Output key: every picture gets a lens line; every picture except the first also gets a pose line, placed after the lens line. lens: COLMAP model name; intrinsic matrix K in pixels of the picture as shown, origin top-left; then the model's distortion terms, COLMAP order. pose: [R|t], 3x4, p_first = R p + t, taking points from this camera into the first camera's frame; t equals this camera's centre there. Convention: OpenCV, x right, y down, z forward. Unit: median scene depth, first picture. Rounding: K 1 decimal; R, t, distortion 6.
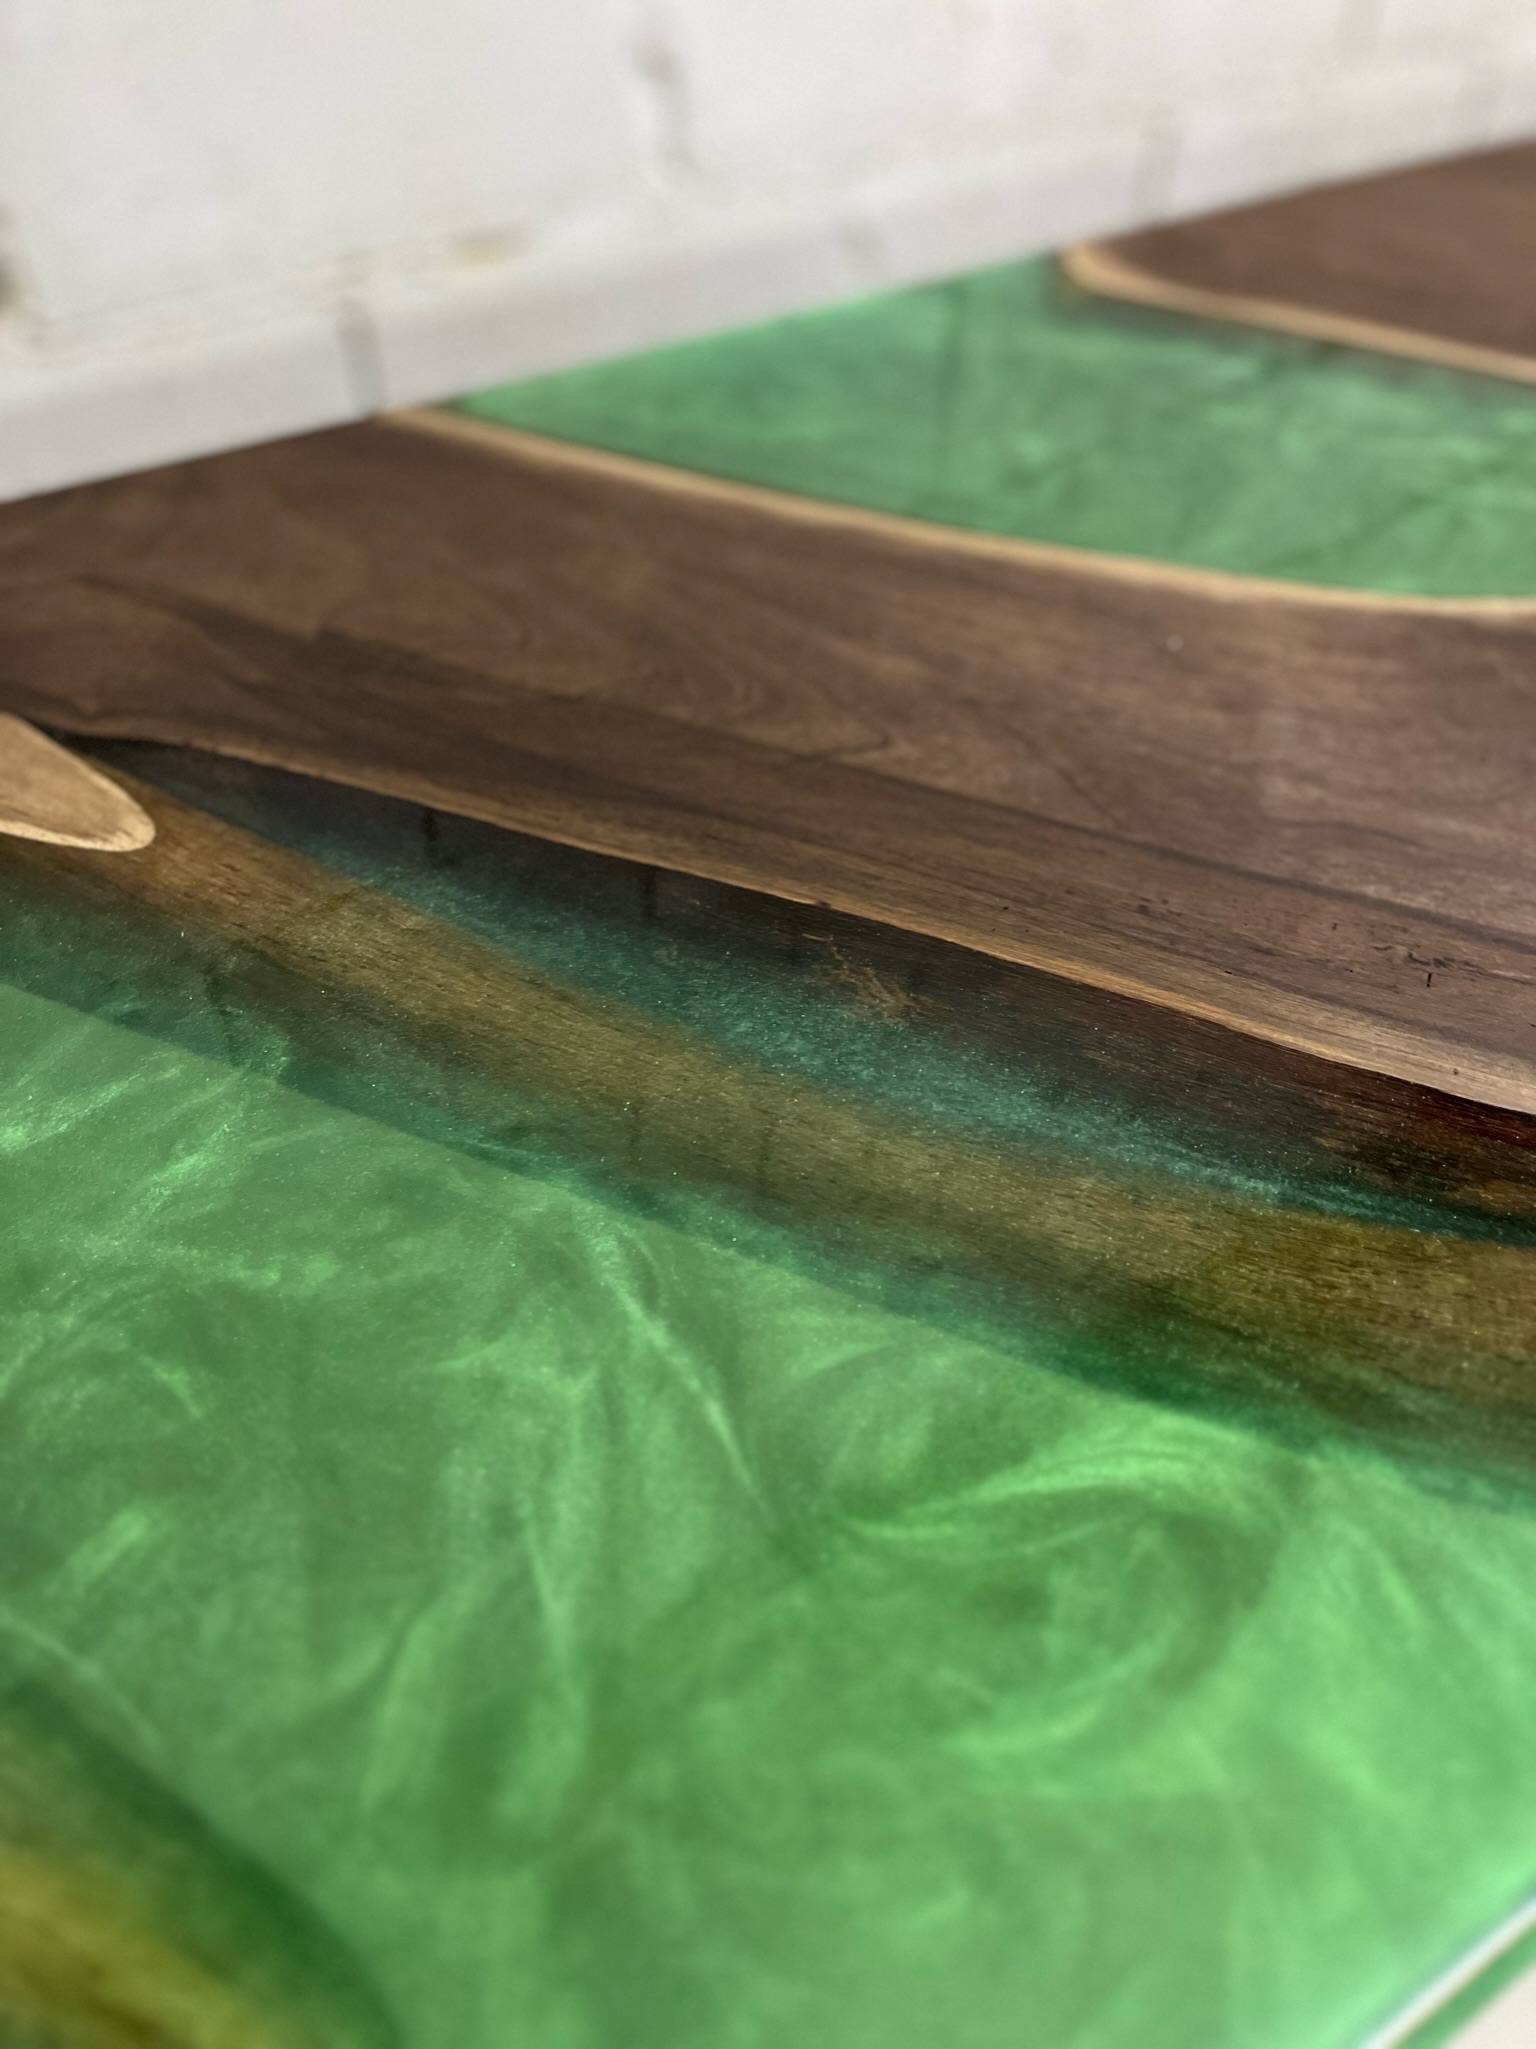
lens RADIAL K [[1576.8, 0, 767.0], [0, 1576.8, 1026.1], [0, 0, 1]] dist [0.061919, -0.096058]
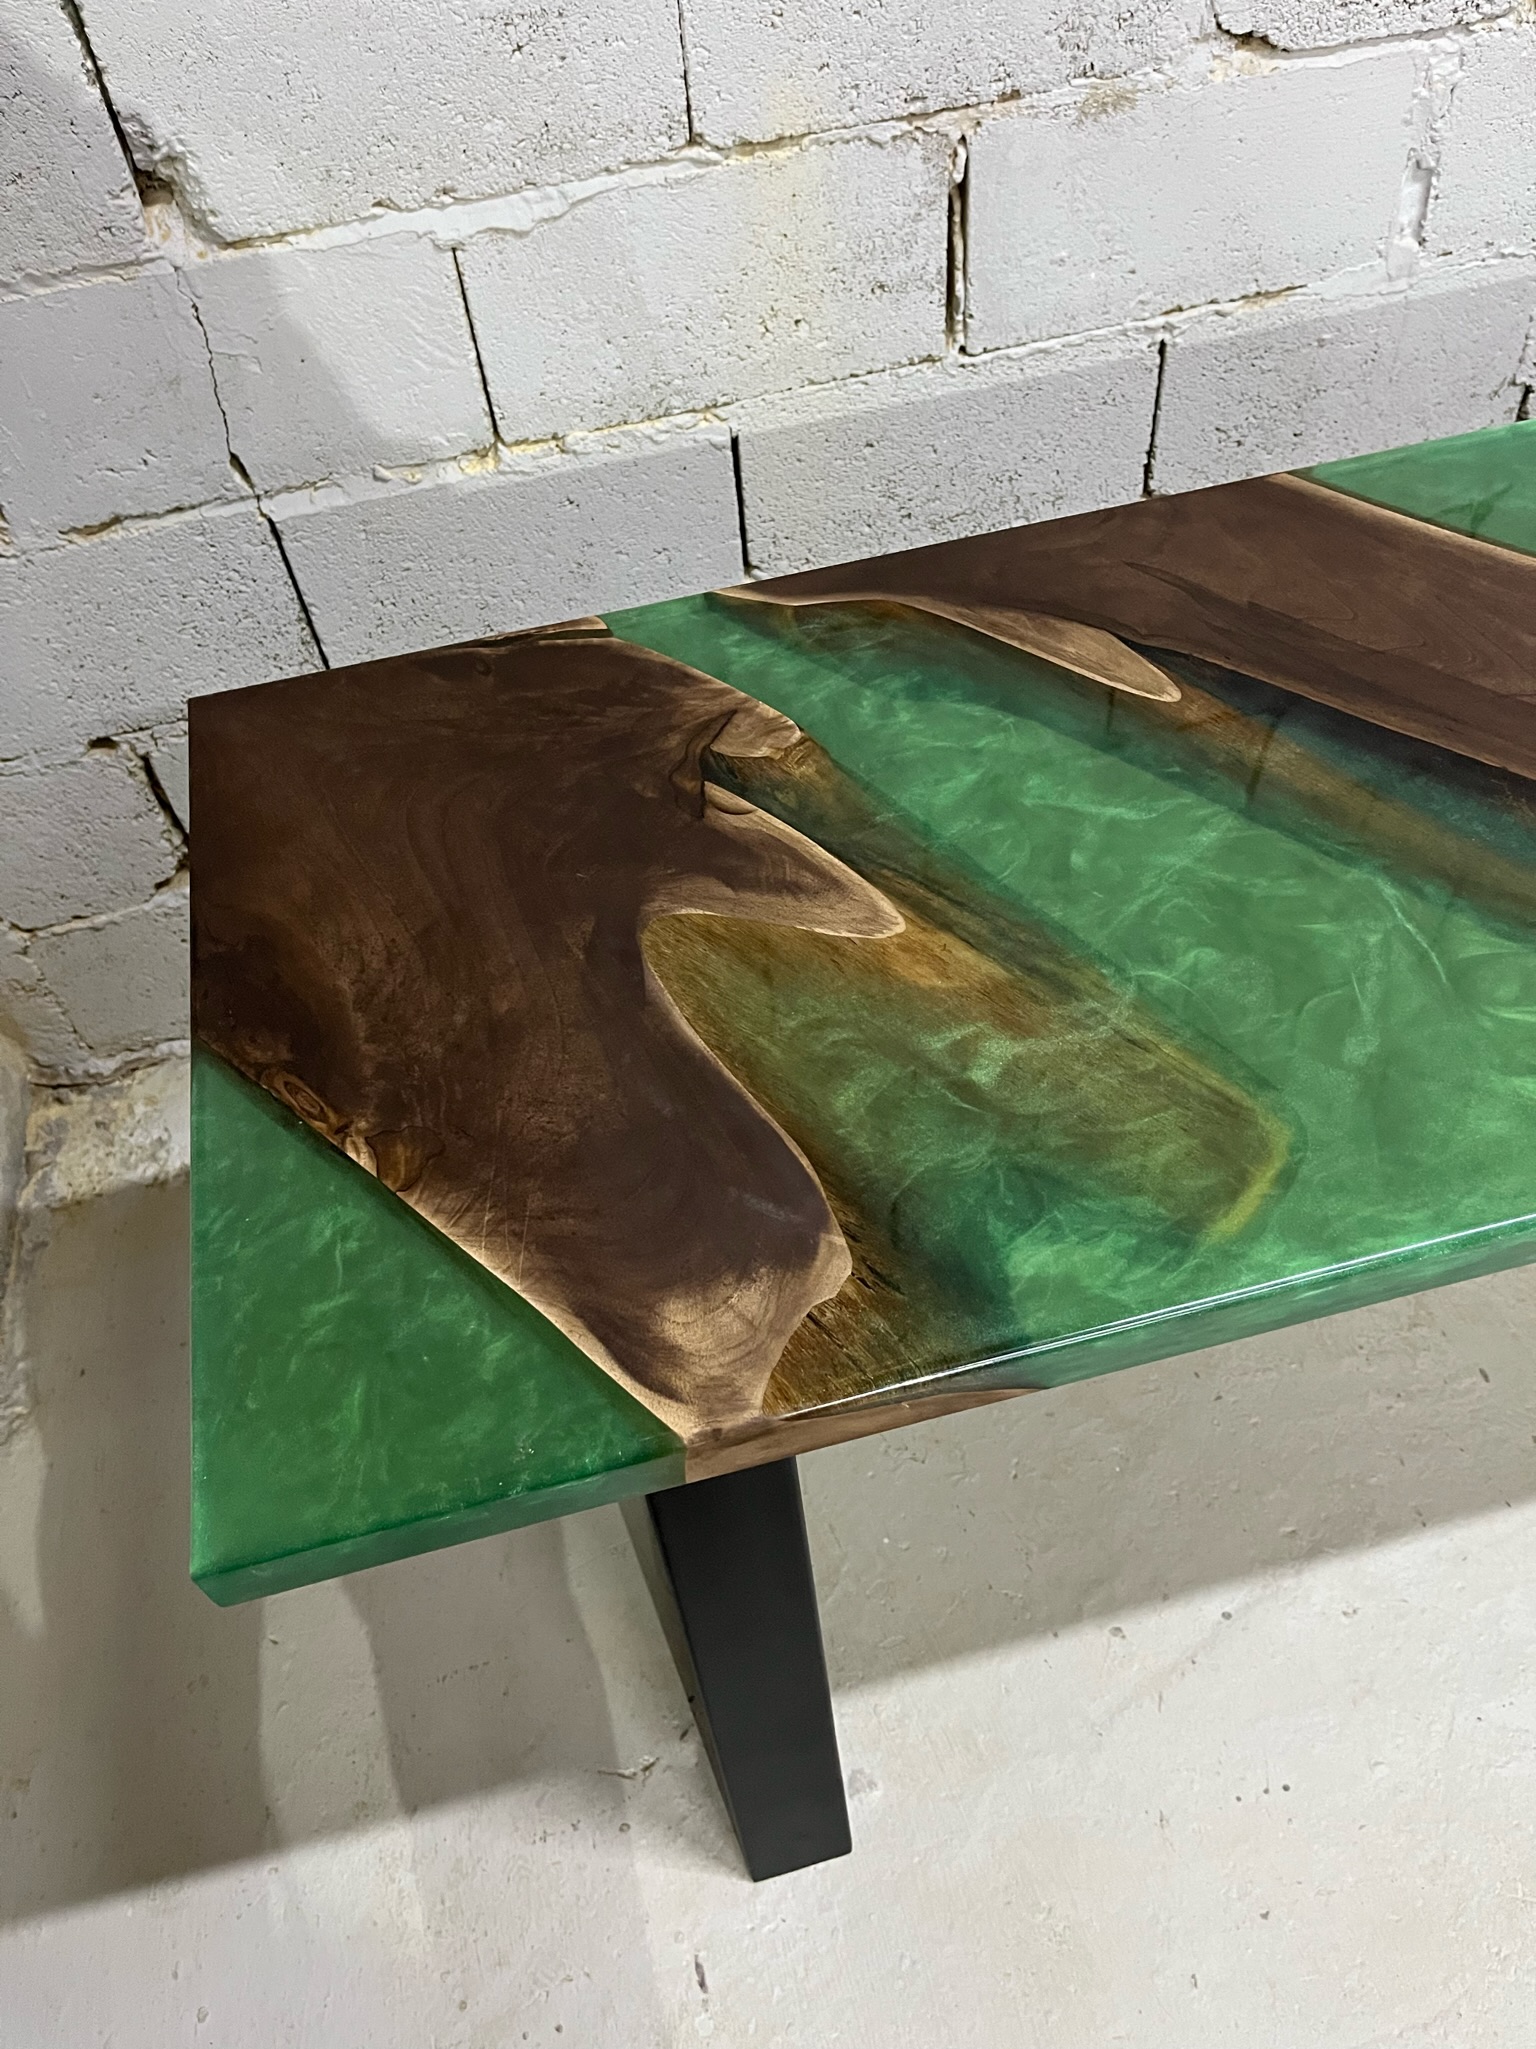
lens RADIAL K [[1576.8, 0, 769.0], [0, 1576.8, 1023.8], [0, 0, 1]] dist [0.061919, -0.096058]
pose [[0.944875, 0.183205, -0.271381, -0.237382], [-0.164029, 0.982162, 0.091938, 0.211217], [0.283384, -0.042356, 0.958071, -1.253529]]
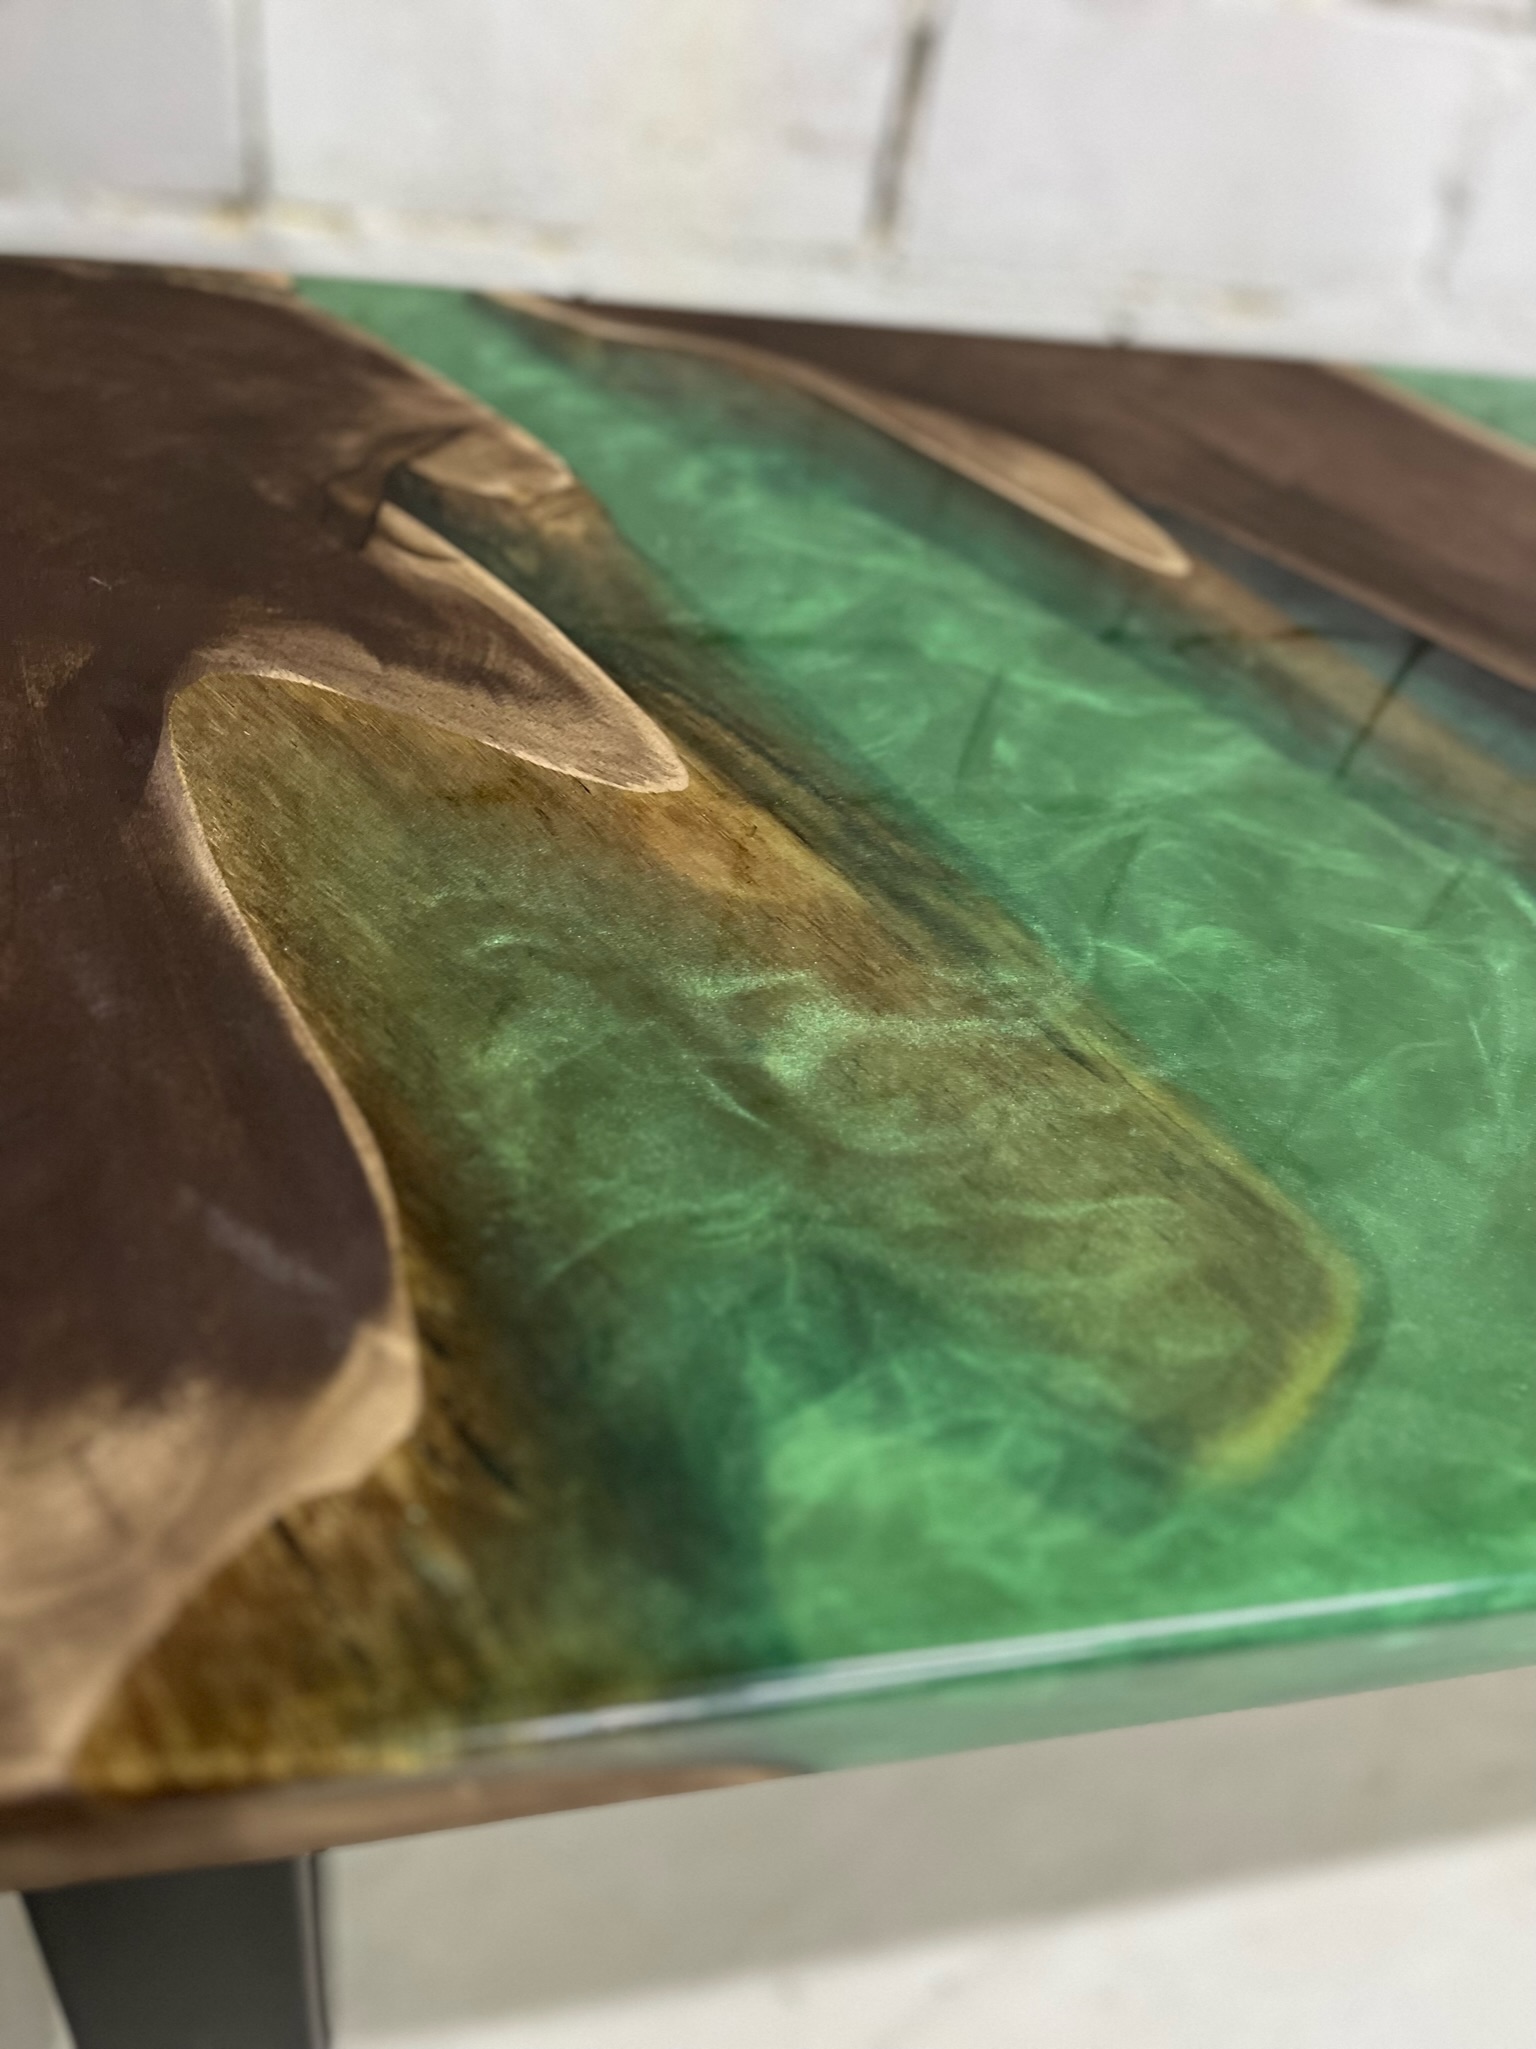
lens RADIAL K [[1576.8, 0, 776.6], [0, 1576.8, 1012.2], [0, 0, 1]] dist [0.061919, -0.096058]
pose [[0.927468, 0.339956, -0.155668, -0.359718], [-0.349362, 0.936264, -0.036831, 0.399932], [0.133225, 0.088544, 0.987123, -0.352515]]
